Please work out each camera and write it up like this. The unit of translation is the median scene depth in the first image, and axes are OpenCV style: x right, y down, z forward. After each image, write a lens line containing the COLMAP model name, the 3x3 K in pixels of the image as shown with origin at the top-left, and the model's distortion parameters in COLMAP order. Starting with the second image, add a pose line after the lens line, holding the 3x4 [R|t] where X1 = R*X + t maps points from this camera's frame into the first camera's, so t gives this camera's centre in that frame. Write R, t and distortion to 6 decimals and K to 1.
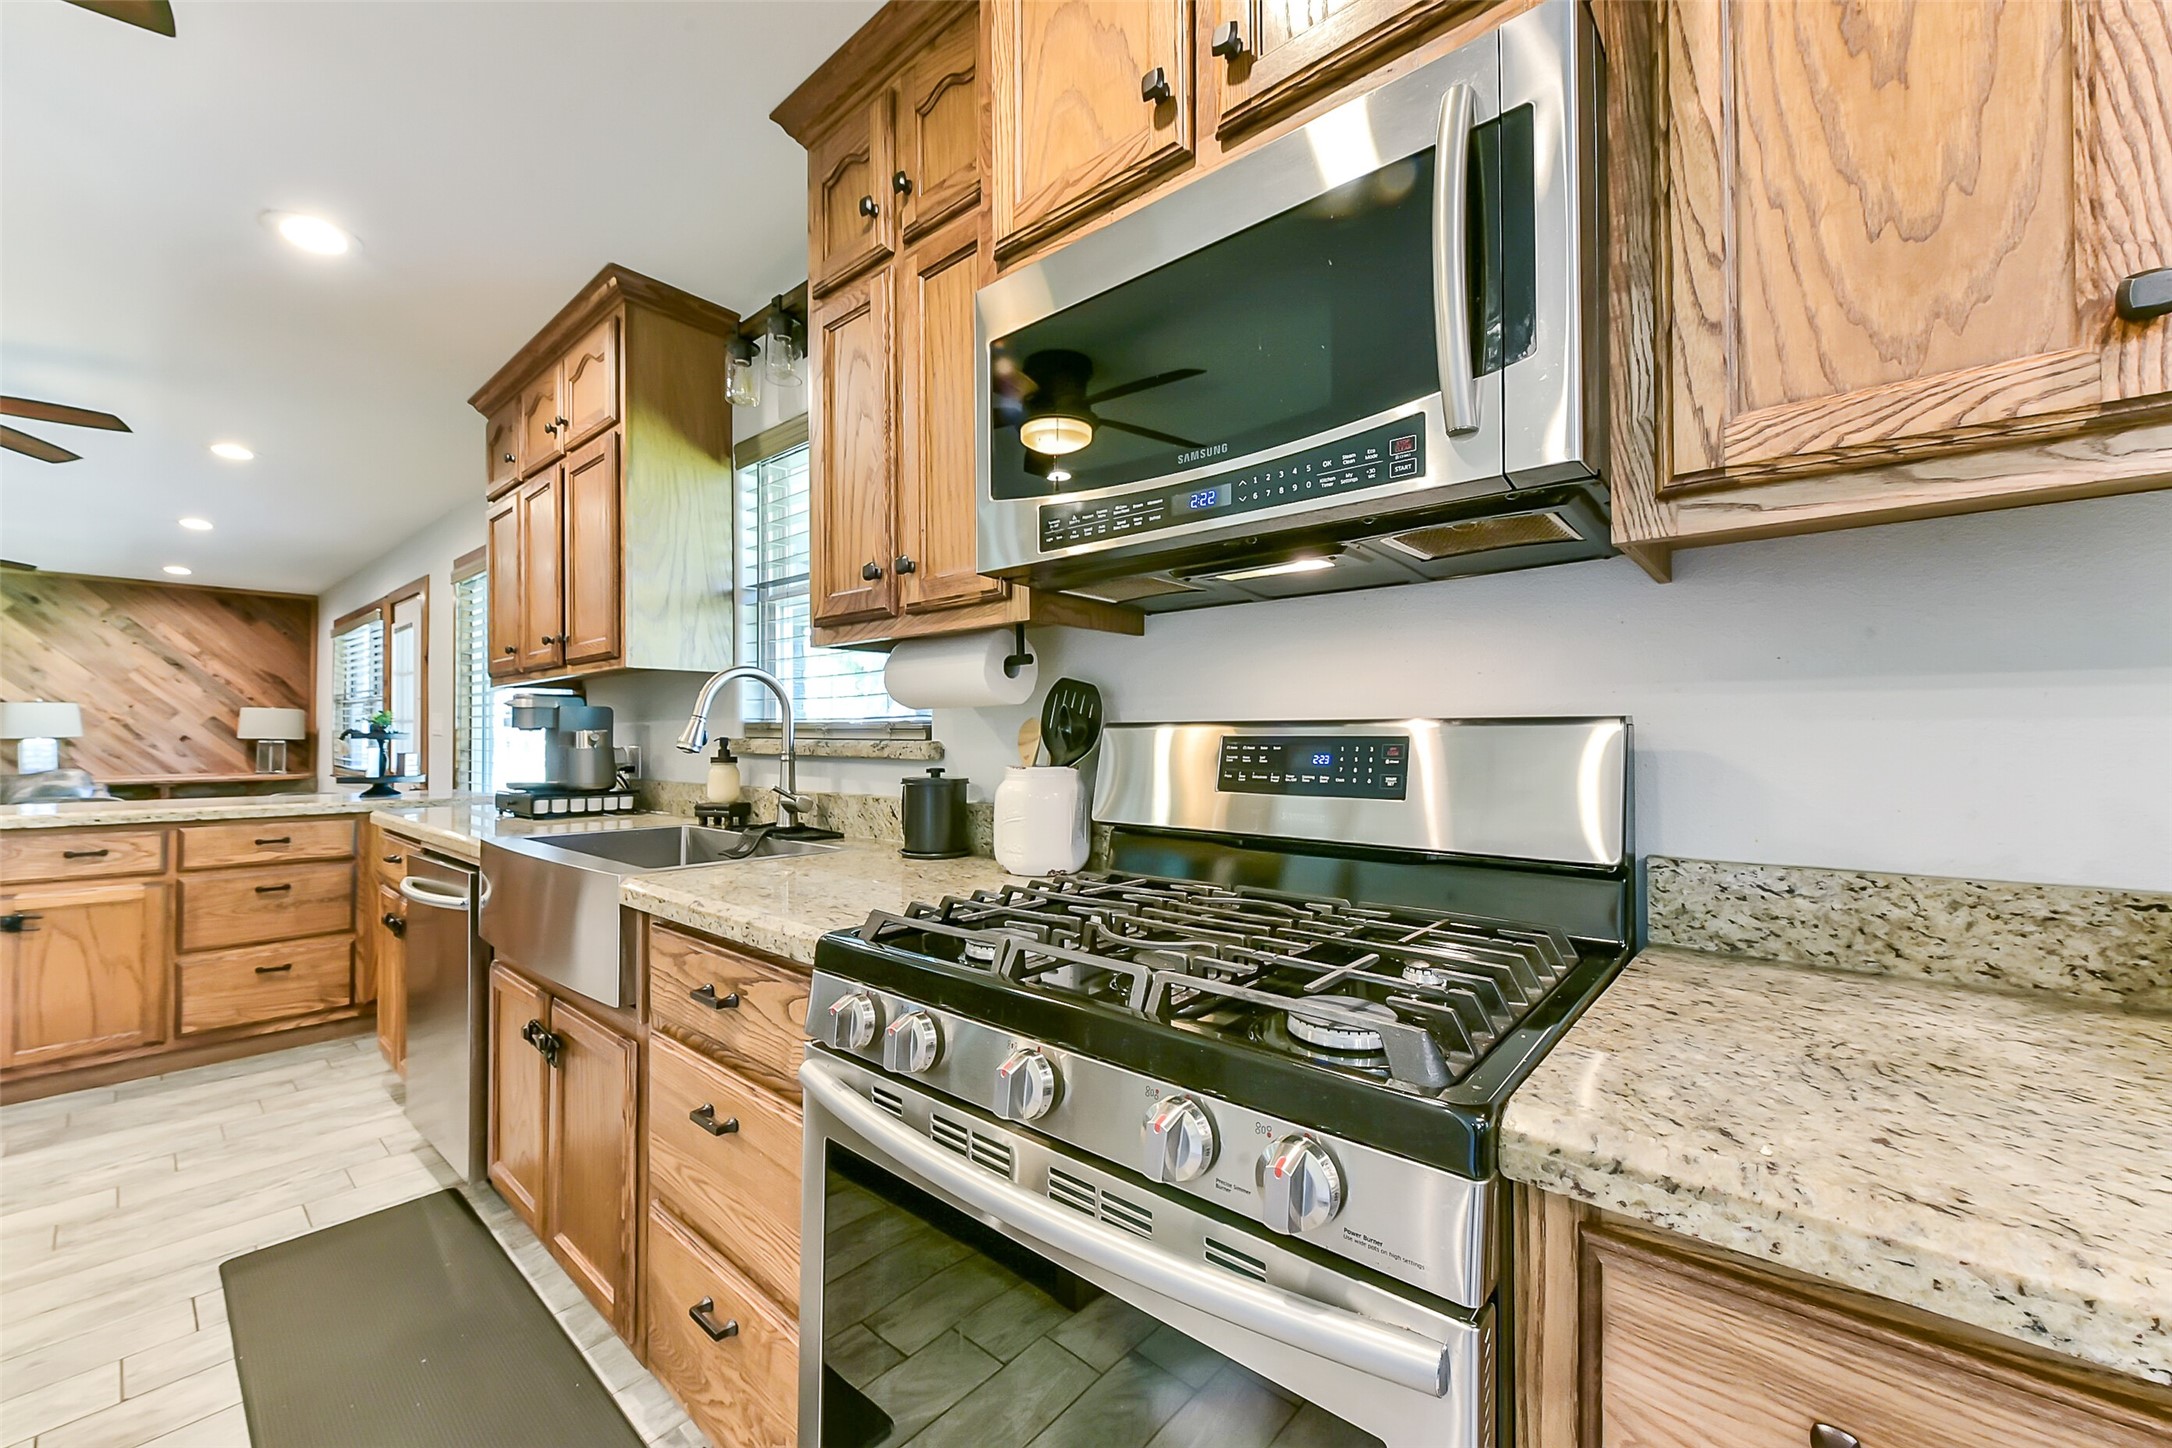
lens RADIAL K [[850.5, 0, 1082.1], [0, 850.5, 729.1], [0, 0, 1]] dist [0.005103, -0.001130]
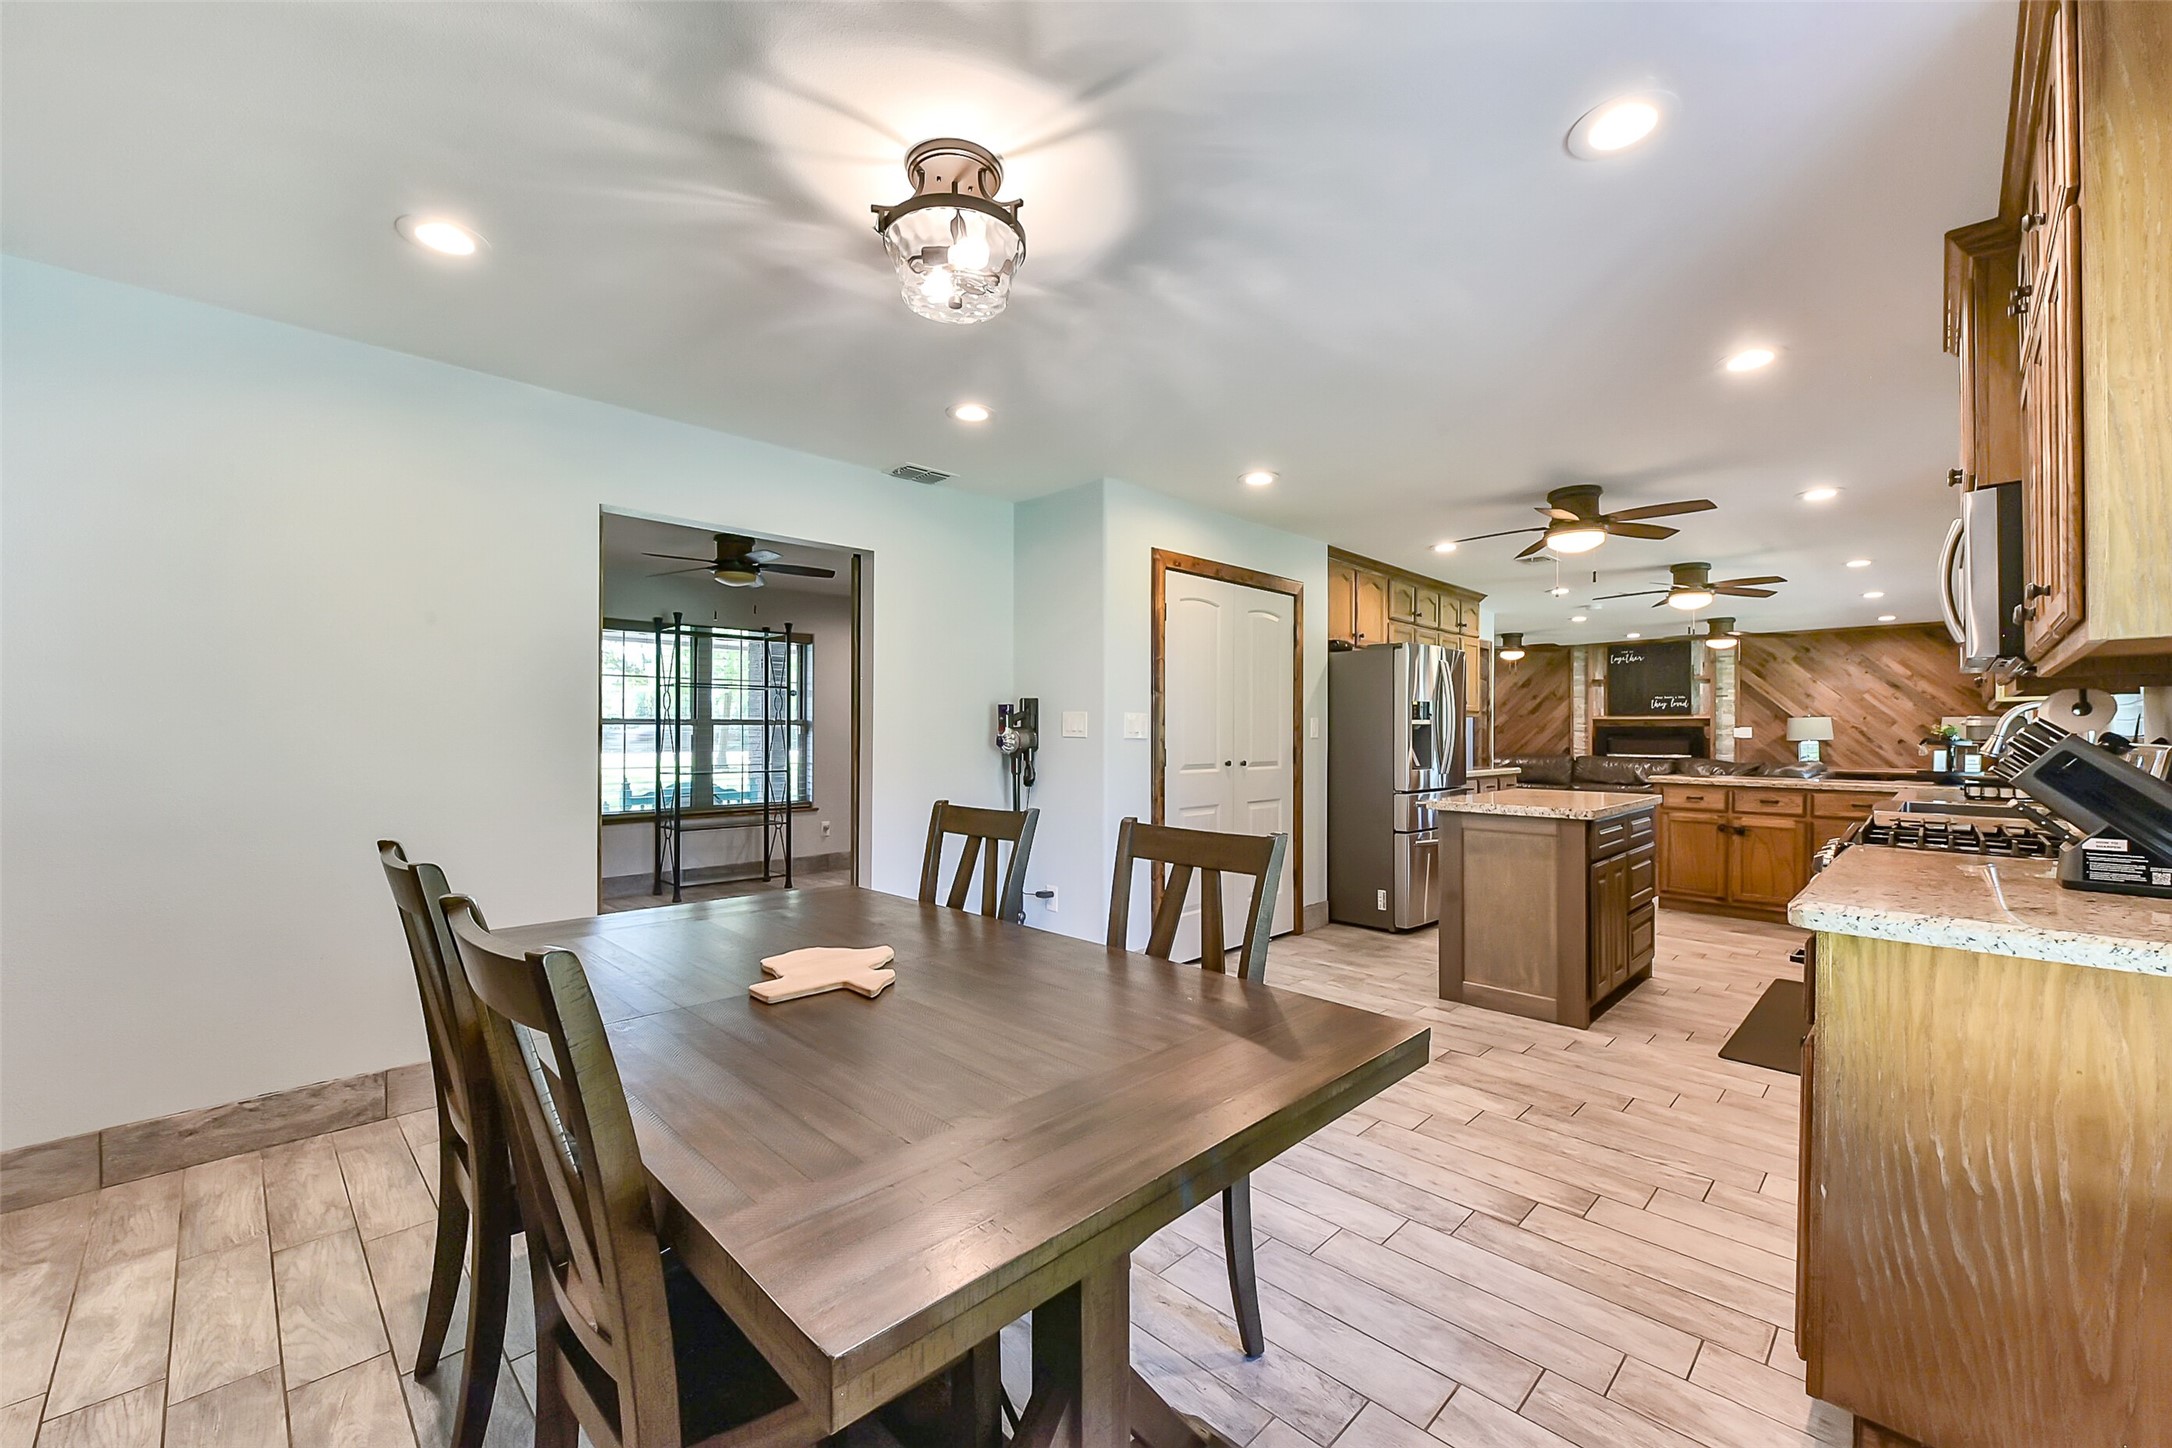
lens RADIAL K [[866.0, 0, 1074.1], [0, 866.0, 729.6], [0, 0, 1]] dist [-0.001970, -0.000279]
pose [[-0.069981, -0.003681, -0.997542, 0.397763], [0.004374, 0.999982, -0.003997, -0.008070], [0.997539, -0.004643, -0.069963, -0.194737]]
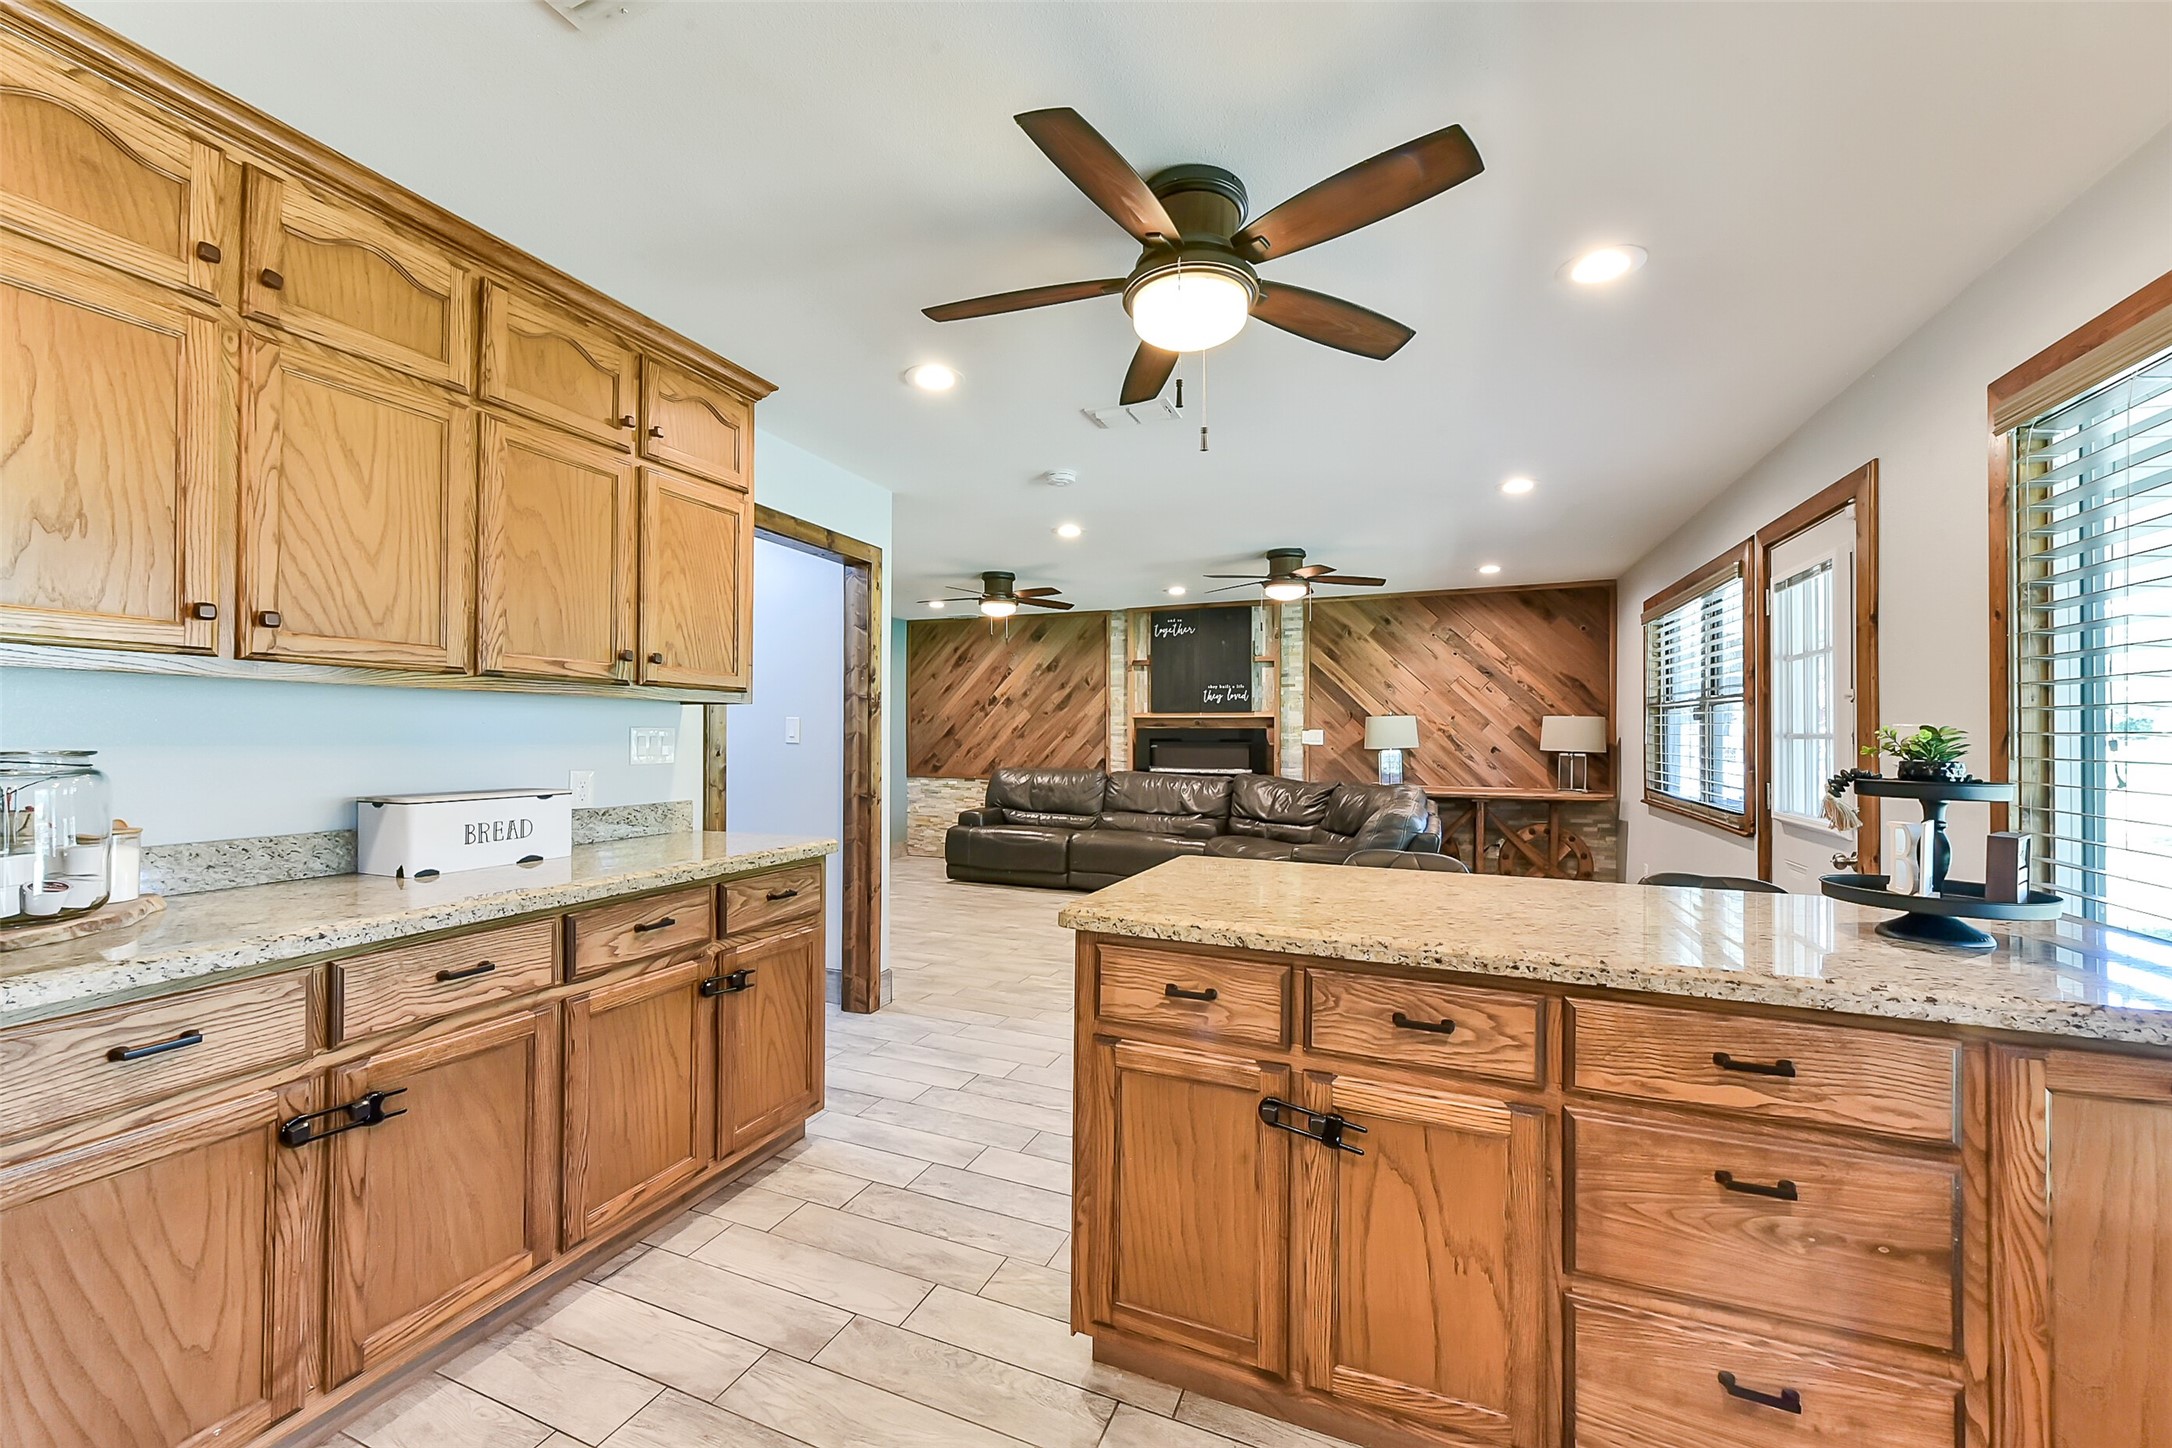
lens RADIAL K [[850.5, 0, 1071.9], [0, 850.5, 729.5], [0, 0, 1]] dist [0.005103, -0.001130]
pose [[0.313738, -0.004427, -0.949499, -0.319193], [0.004536, 0.999985, -0.003164, -0.011686], [0.949499, -0.003315, 0.313753, 0.274085]]
